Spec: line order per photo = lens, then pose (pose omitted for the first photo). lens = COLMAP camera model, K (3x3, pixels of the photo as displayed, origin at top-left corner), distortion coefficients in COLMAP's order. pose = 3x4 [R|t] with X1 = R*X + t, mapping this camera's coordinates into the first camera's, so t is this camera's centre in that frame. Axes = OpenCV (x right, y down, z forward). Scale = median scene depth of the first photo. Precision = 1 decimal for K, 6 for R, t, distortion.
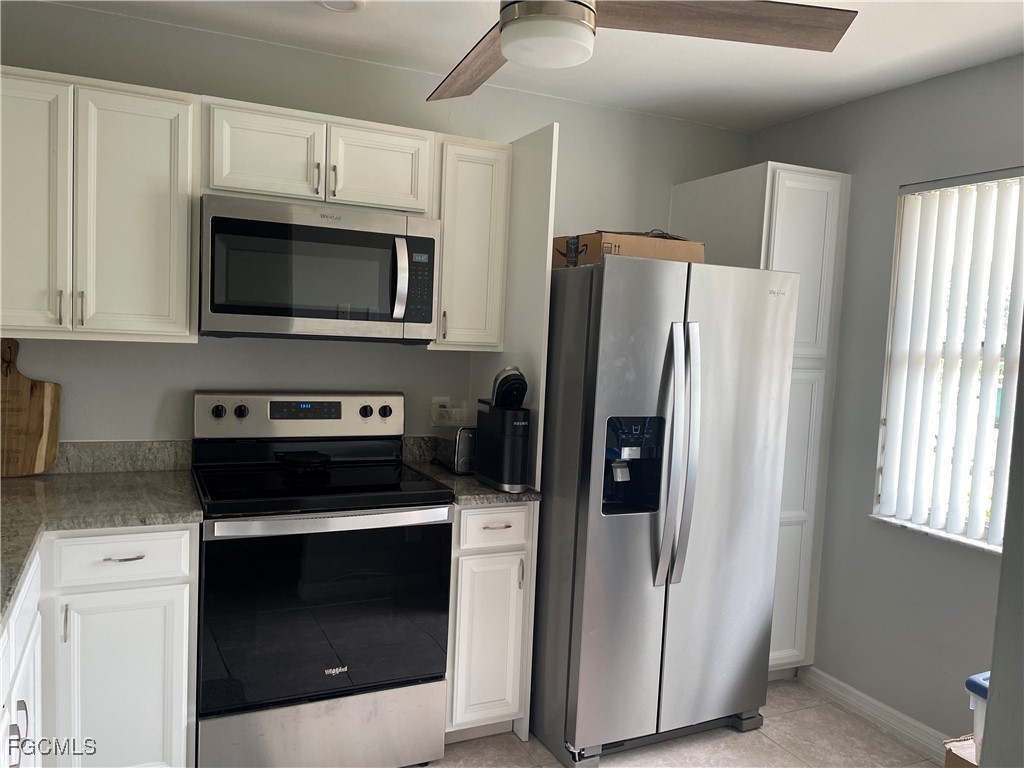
lens RADIAL K [[770.4, 0, 507.5], [0, 770.4, 386.5], [0, 0, 1]] dist [0.094030, -0.126714]
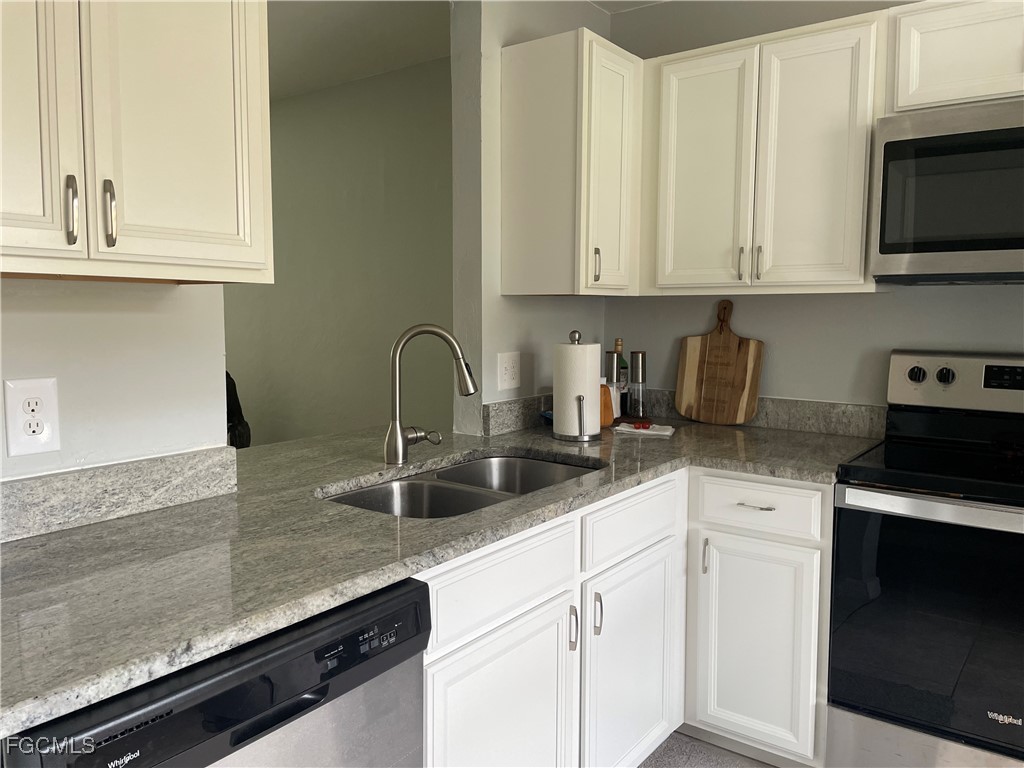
lens RADIAL K [[771.4, 0, 504.7], [0, 771.4, 381.7], [0, 0, 1]] dist [0.087363, -0.115632]
pose [[0.475383, 0.037675, -0.878972, 0.181780], [-0.045083, 0.998813, 0.018429, 0.047069], [0.878623, 0.030866, 0.476517, 0.200648]]
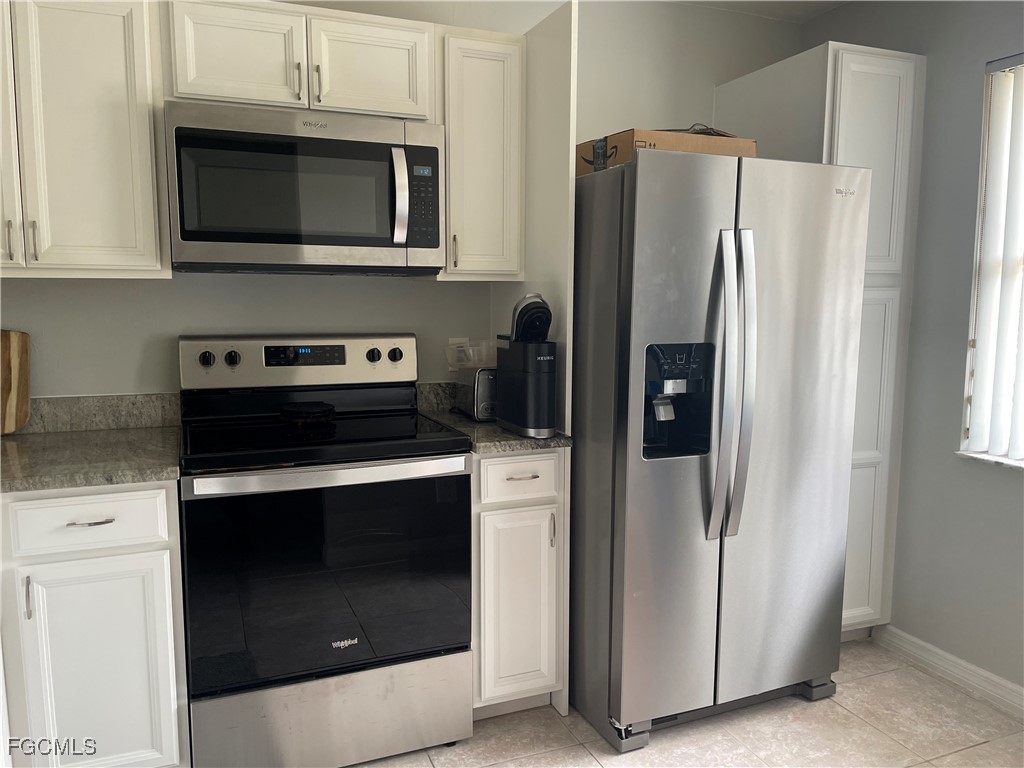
lens RADIAL K [[770.4, 0, 507.5], [0, 770.4, 386.5], [0, 0, 1]] dist [0.094030, -0.126714]
pose [[0.997940, -0.037004, -0.052411, 0.019005], [0.039332, 0.998253, 0.044098, 0.039931], [0.050688, -0.046068, 0.997651, 0.133800]]
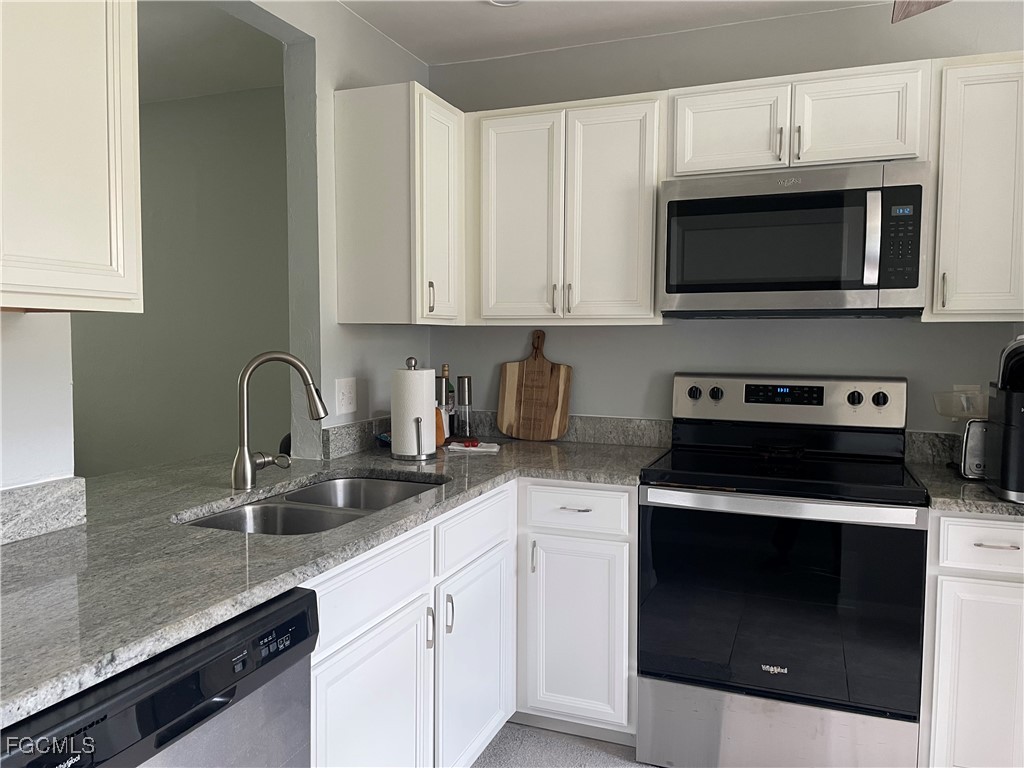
lens RADIAL K [[770.4, 0, 507.5], [0, 770.4, 386.5], [0, 0, 1]] dist [0.094030, -0.126714]
pose [[0.692959, 0.004310, -0.720964, 0.209511], [-0.026066, 0.999478, -0.019078, 0.052481], [0.720506, 0.032013, 0.692709, 0.114653]]
